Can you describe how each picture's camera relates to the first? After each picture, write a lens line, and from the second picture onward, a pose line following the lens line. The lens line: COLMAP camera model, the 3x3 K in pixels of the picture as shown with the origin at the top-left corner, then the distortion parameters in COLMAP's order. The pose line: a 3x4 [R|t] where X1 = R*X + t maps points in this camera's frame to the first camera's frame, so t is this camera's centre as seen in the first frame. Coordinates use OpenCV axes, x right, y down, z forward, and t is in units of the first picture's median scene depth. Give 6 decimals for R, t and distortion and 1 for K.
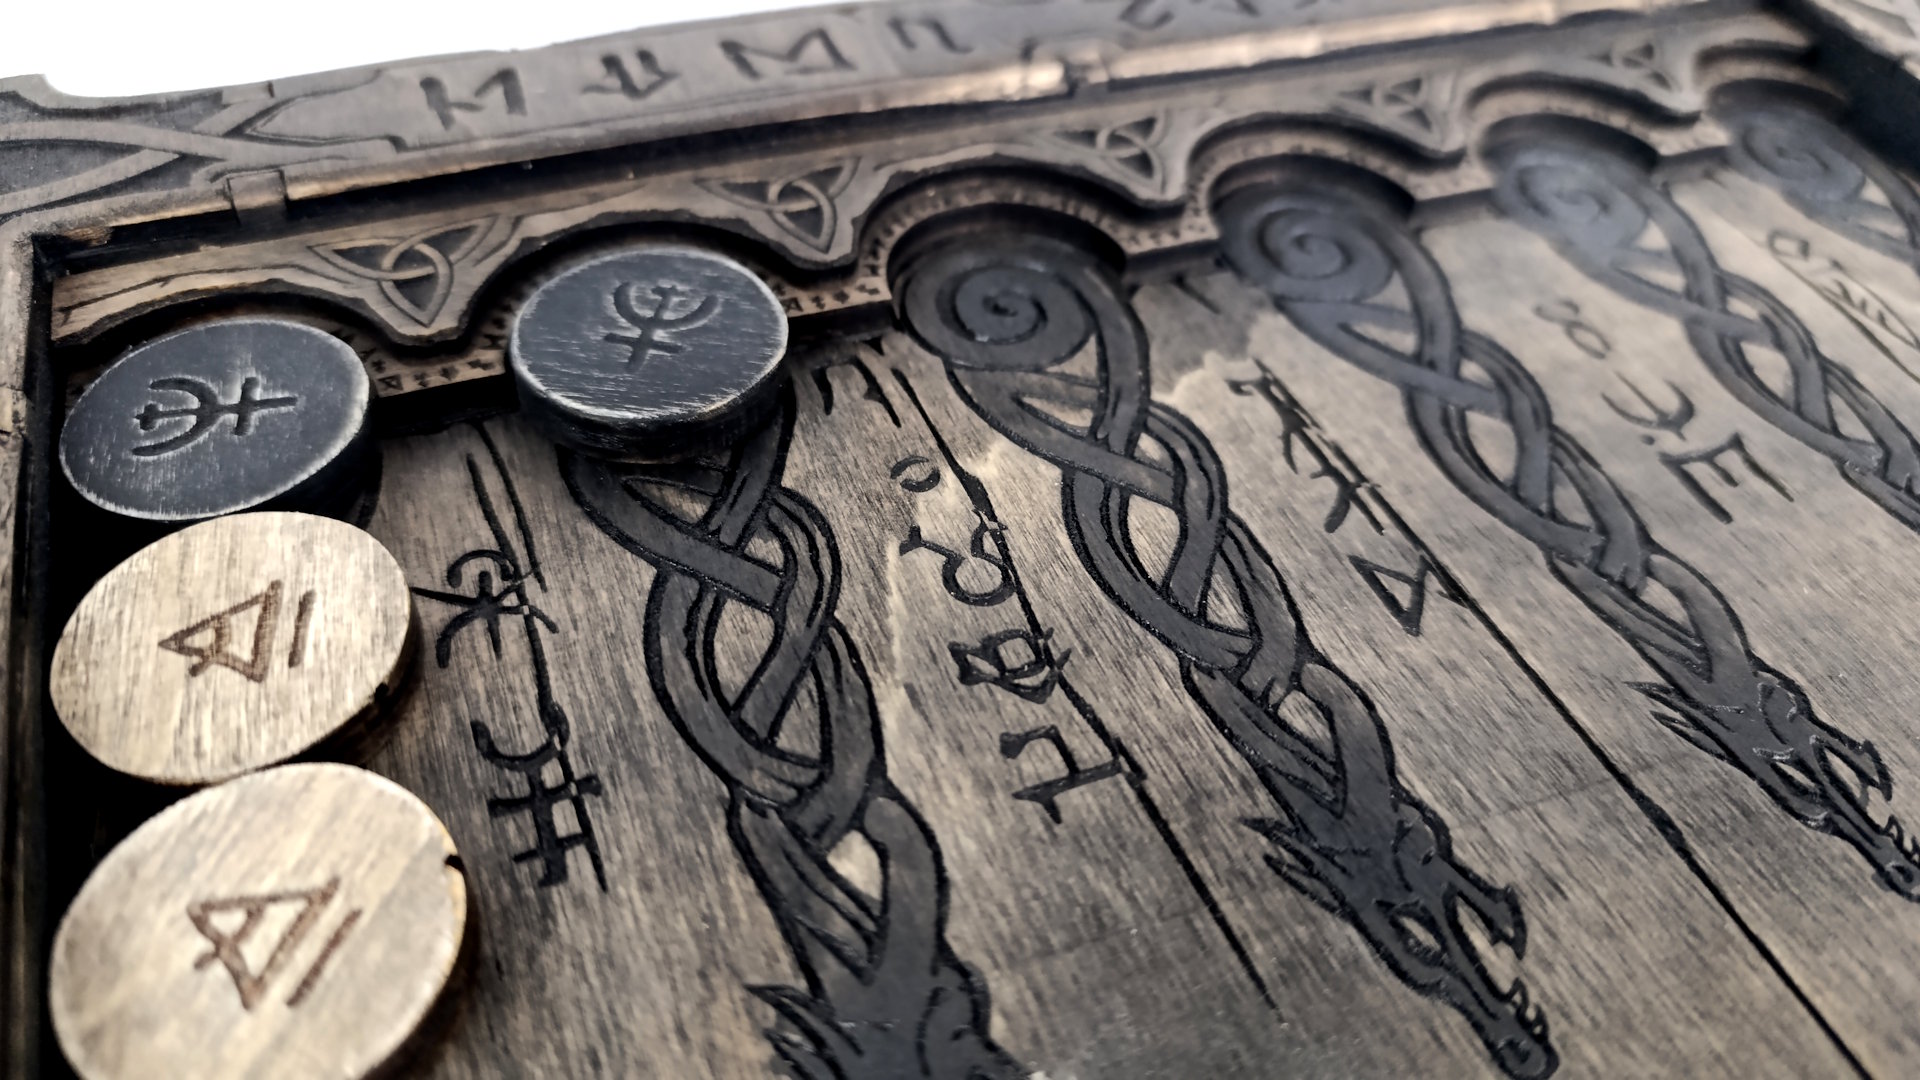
lens RADIAL K [[1391.8, 0, 974.2], [0, 1391.8, 540.9], [0, 0, 1]] dist [-0.001893, -0.068019]
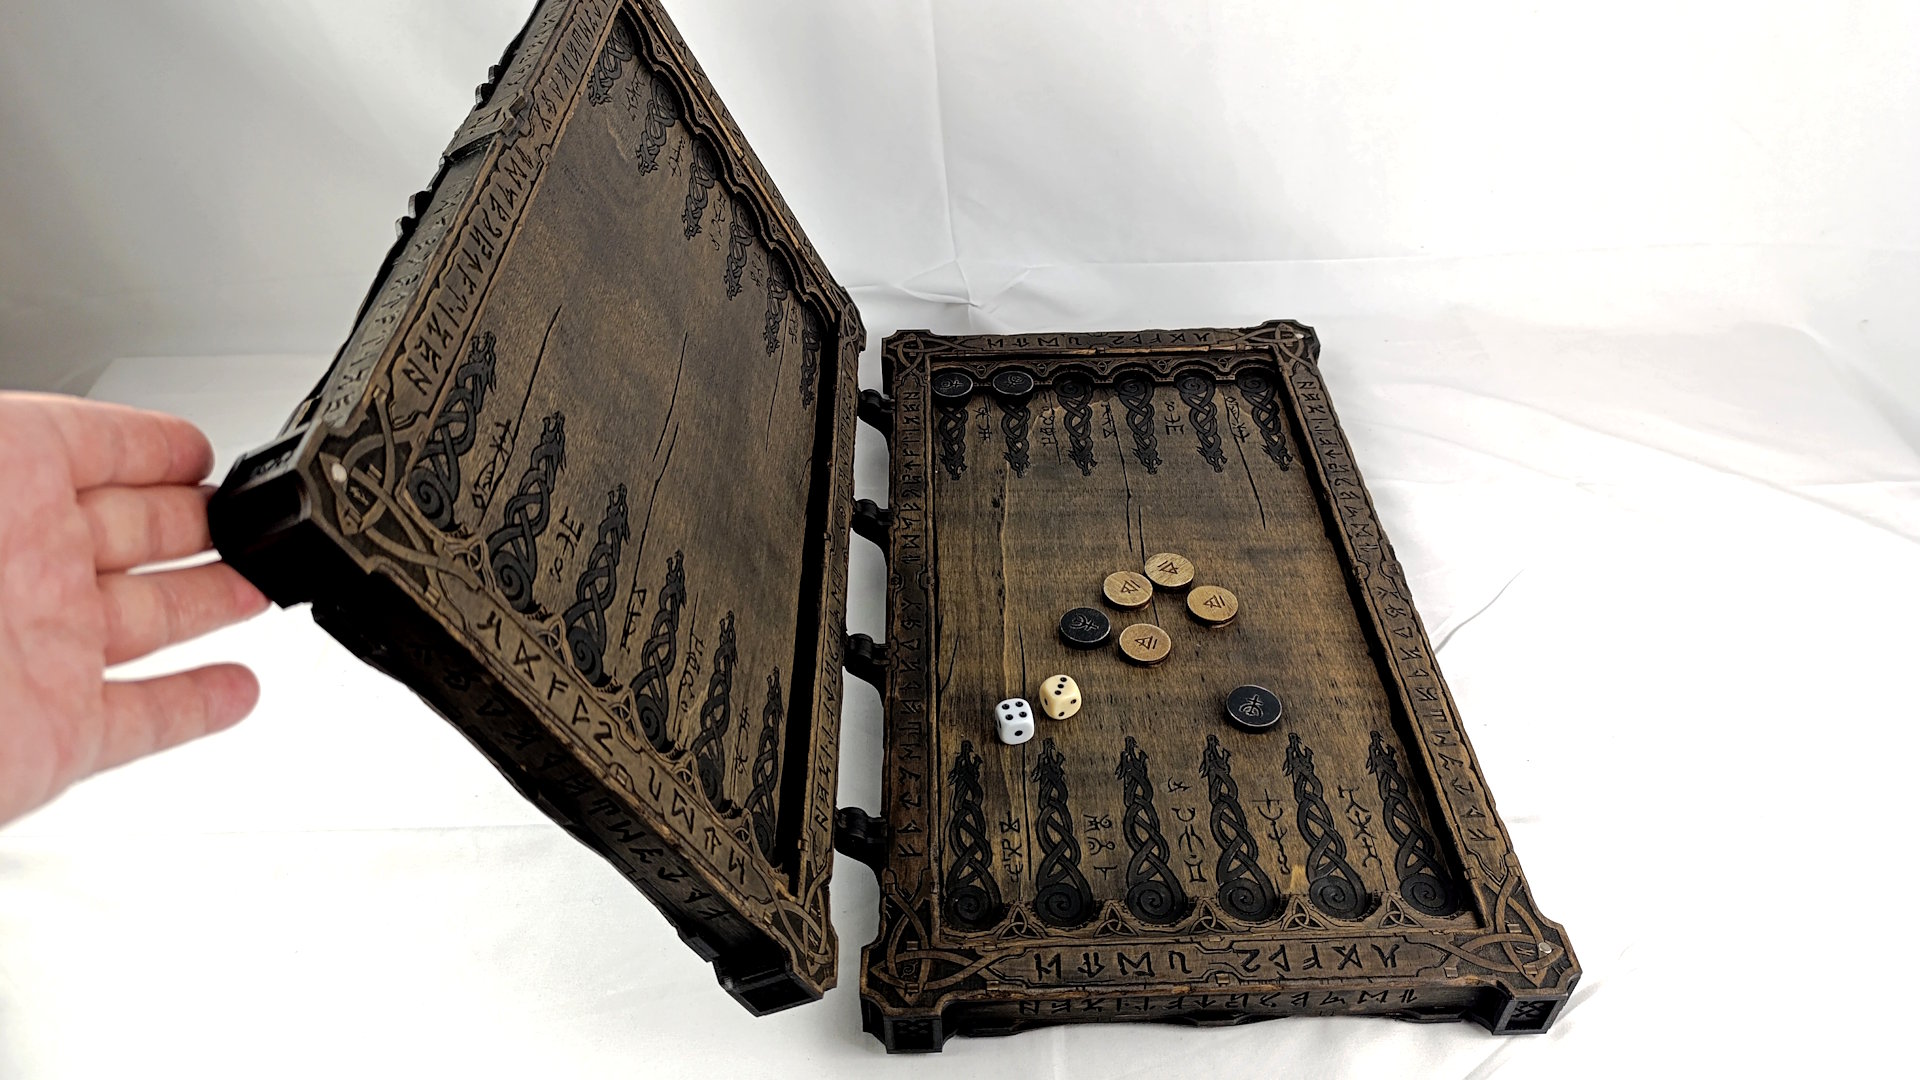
lens RADIAL K [[1332.2, 0, 963.3], [0, 1332.2, 546.5], [0, 0, 1]] dist [0.139010, -0.389000]
pose [[0.930377, 0.174483, -0.322420, 1.681972], [-0.208742, 0.975118, -0.074643, 1.099534], [0.301374, 0.136748, 0.943649, -4.821458]]
